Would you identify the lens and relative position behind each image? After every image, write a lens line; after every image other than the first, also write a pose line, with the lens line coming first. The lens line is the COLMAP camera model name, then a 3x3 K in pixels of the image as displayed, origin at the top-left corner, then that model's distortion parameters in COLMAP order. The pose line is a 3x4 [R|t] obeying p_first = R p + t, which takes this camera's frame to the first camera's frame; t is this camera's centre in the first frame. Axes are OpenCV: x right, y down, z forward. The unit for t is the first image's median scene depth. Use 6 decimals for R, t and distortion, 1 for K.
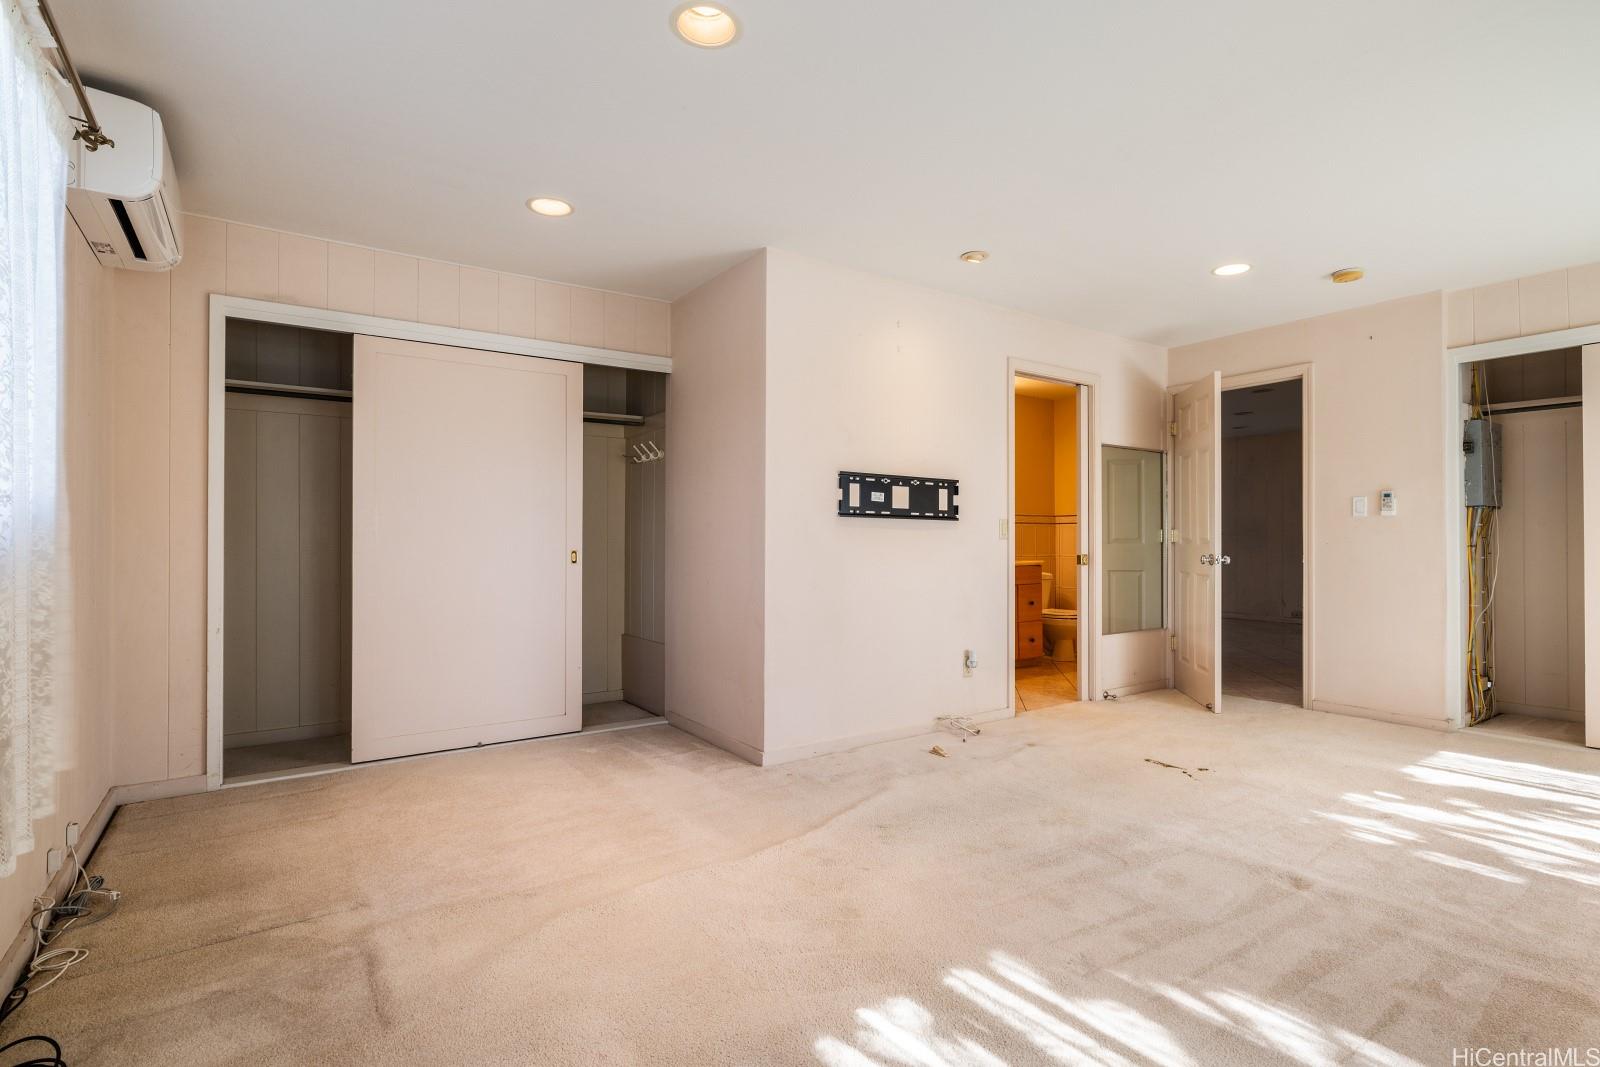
lens RADIAL K [[773.0, 0, 799.7], [0, 773.0, 537.5], [0, 0, 1]] dist [-0.003056, -0.000678]
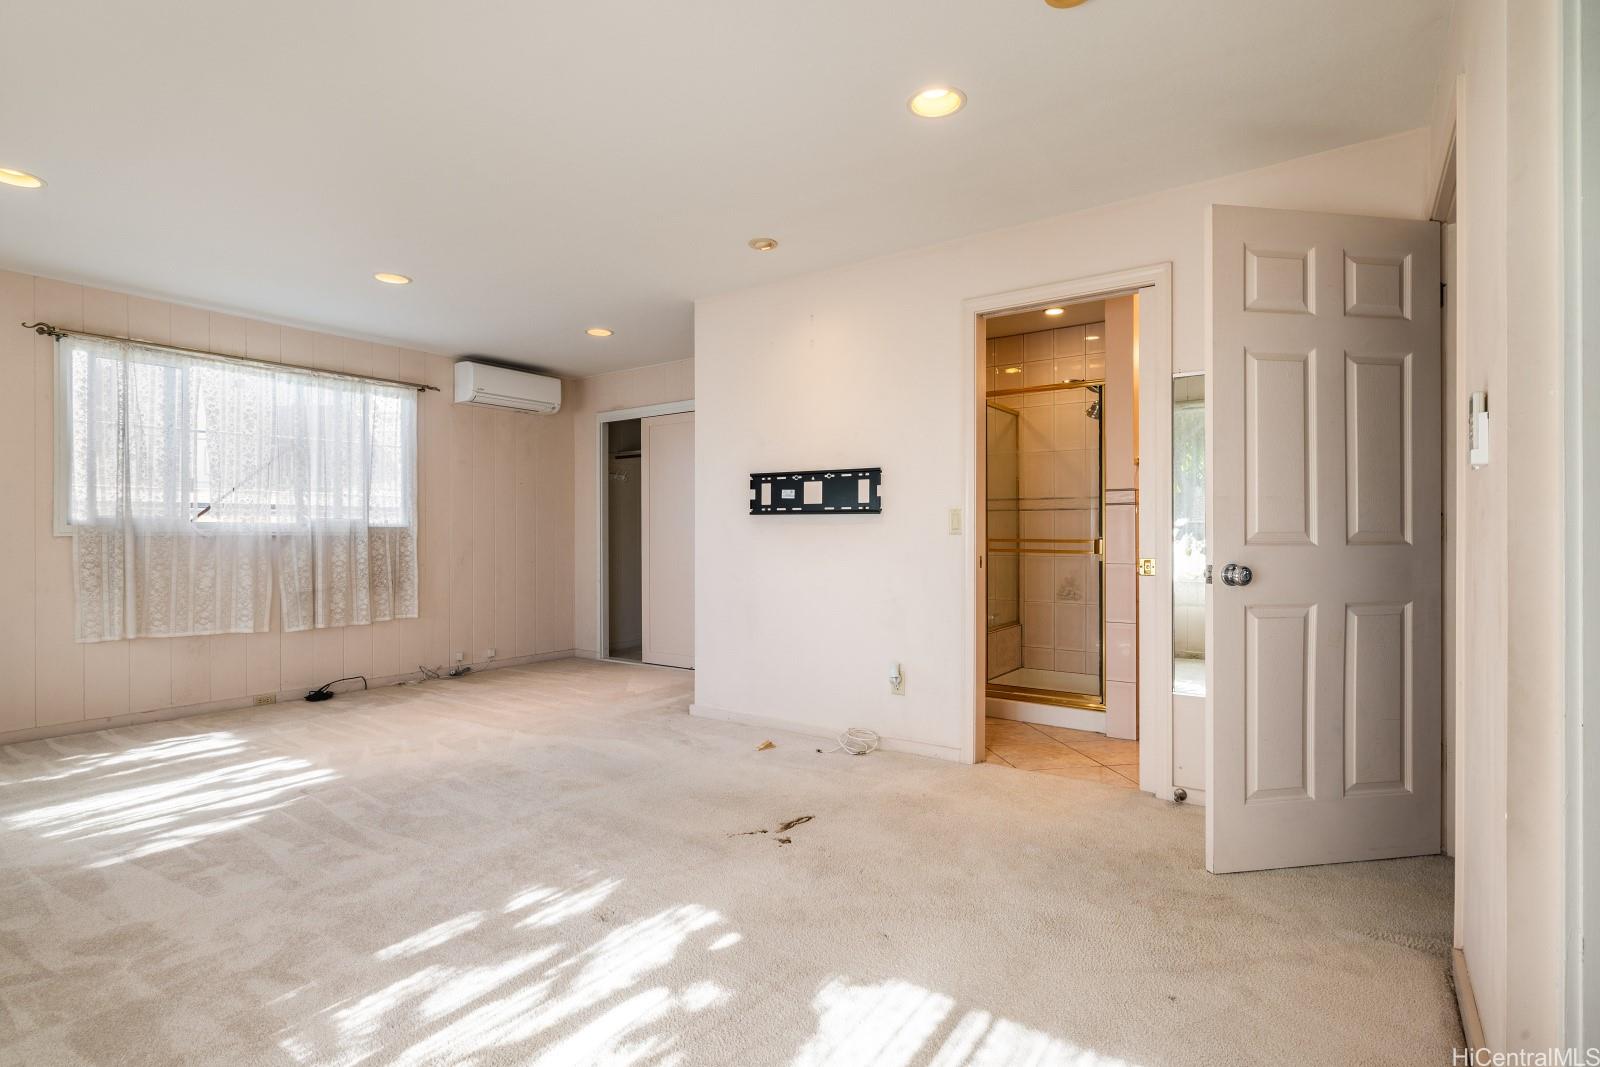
lens RADIAL K [[773.0, 0, 801.3], [0, 773.0, 535.0], [0, 0, 1]] dist [-0.003056, -0.000678]
pose [[0.347286, -0.004265, -0.937749, 1.072196], [0.001076, 0.999991, -0.004149, 0.006164], [0.937759, 0.000432, 0.347288, 0.658036]]
